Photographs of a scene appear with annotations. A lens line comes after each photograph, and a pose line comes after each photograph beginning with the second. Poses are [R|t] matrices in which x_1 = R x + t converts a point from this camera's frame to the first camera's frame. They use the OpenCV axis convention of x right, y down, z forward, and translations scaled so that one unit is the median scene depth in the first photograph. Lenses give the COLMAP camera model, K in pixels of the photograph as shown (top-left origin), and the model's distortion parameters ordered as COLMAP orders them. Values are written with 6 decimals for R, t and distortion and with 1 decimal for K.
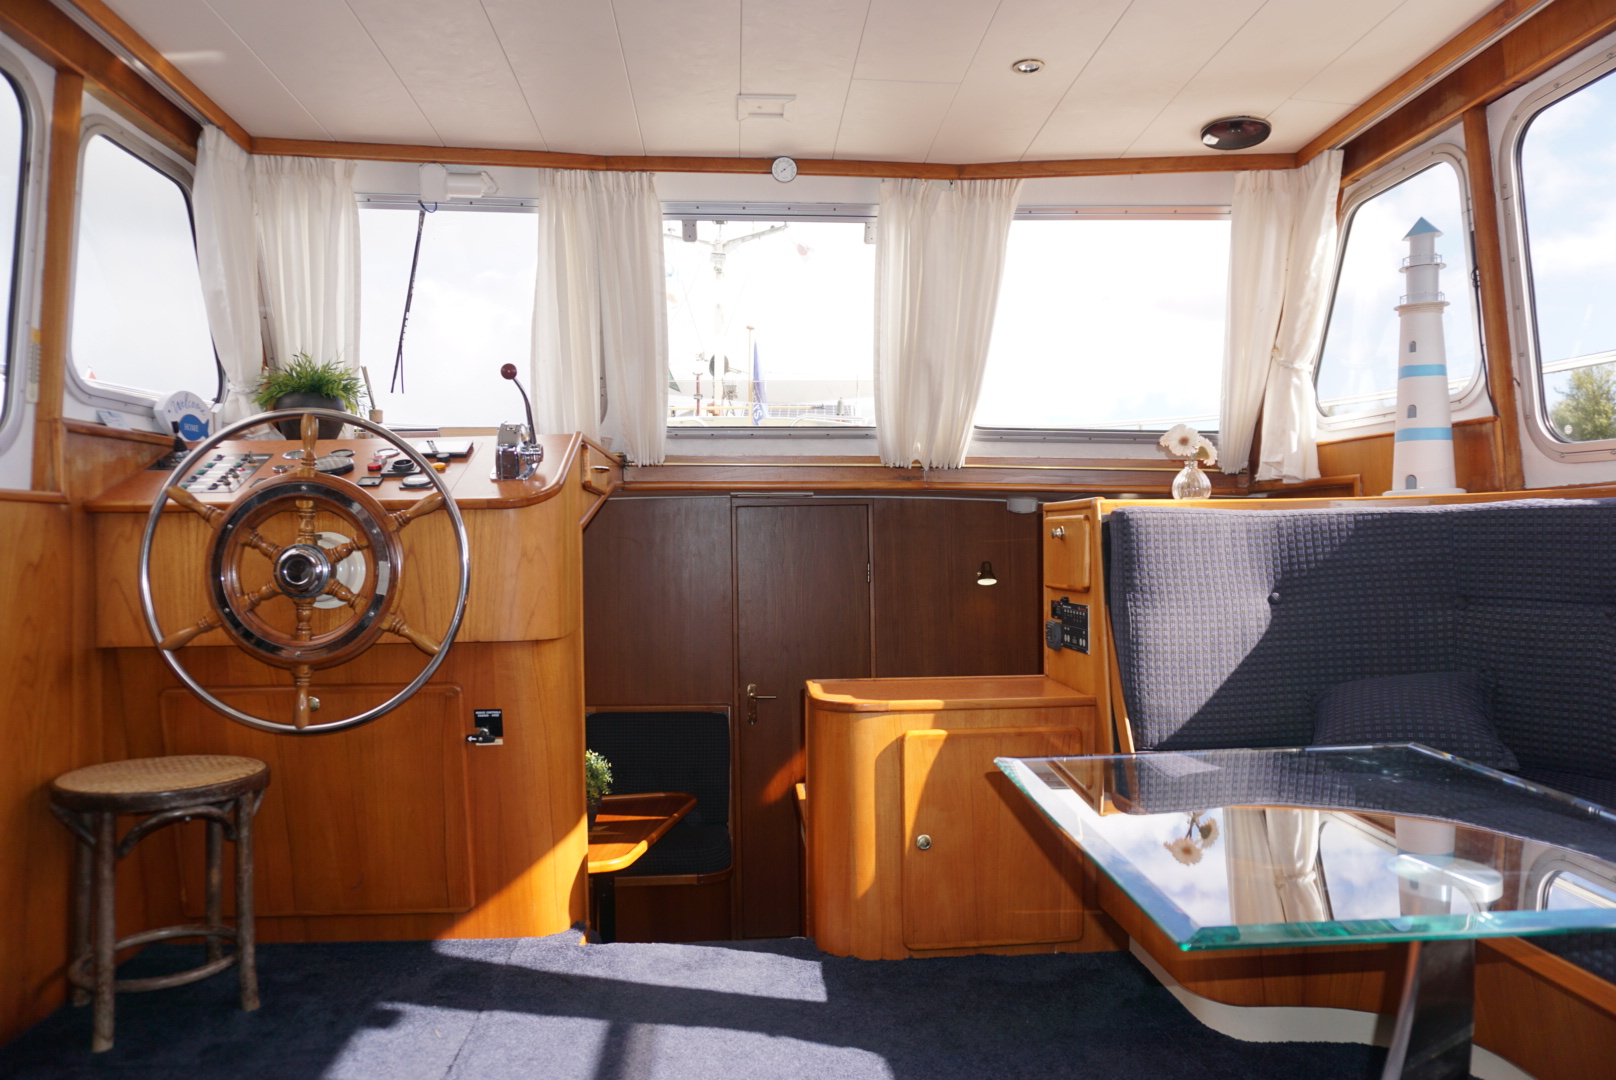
lens RADIAL K [[1081.2, 0, 804.1], [0, 1081.2, 544.5], [0, 0, 1]] dist [-0.028119, 0.009272]
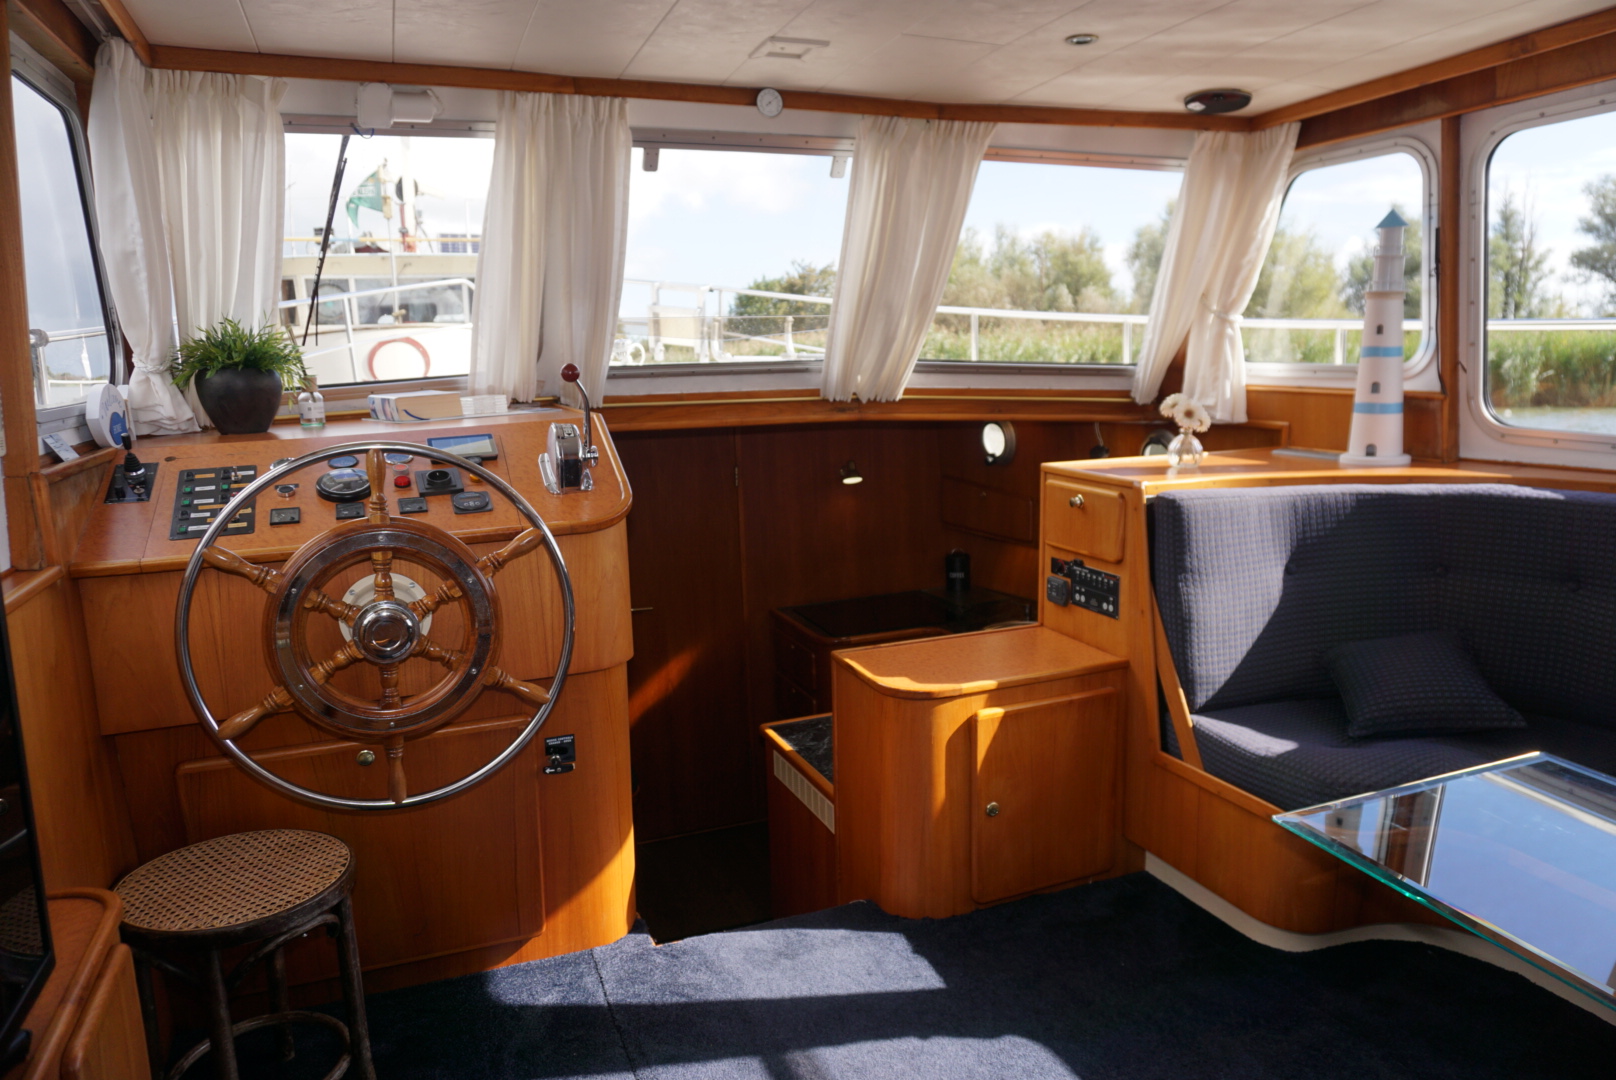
lens RADIAL K [[1081.2, 0, 814.5], [0, 1081.2, 546.6], [0, 0, 1]] dist [-0.028119, 0.009272]
pose [[0.954156, -0.068945, 0.291259, -0.329967], [0.018372, 0.984764, 0.172922, -0.159736], [-0.298744, -0.159644, 0.940886, 0.078036]]
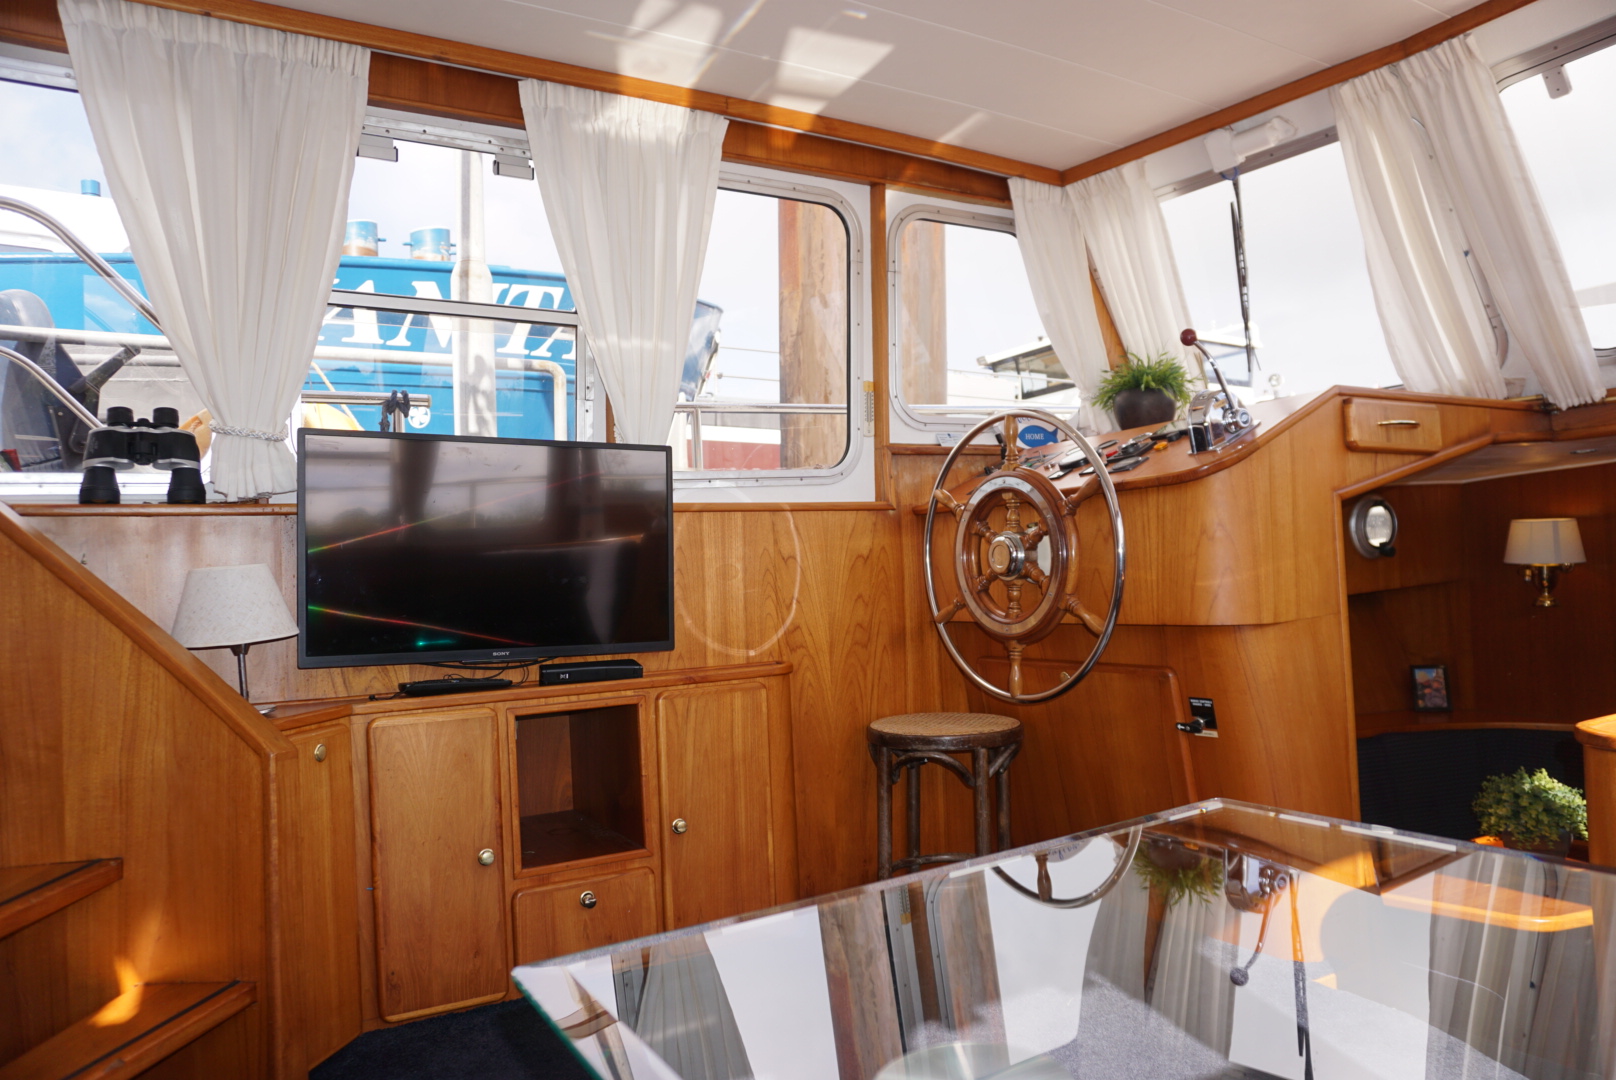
lens RADIAL K [[1081.2, 0, 808.7], [0, 1081.2, 538.1], [0, 0, 1]] dist [-0.028119, 0.009272]
pose [[0.450906, -0.040680, -0.891644, 0.381296], [0.041457, 0.998837, -0.024606, 0.021517], [0.891608, -0.025870, 0.452068, 0.262590]]
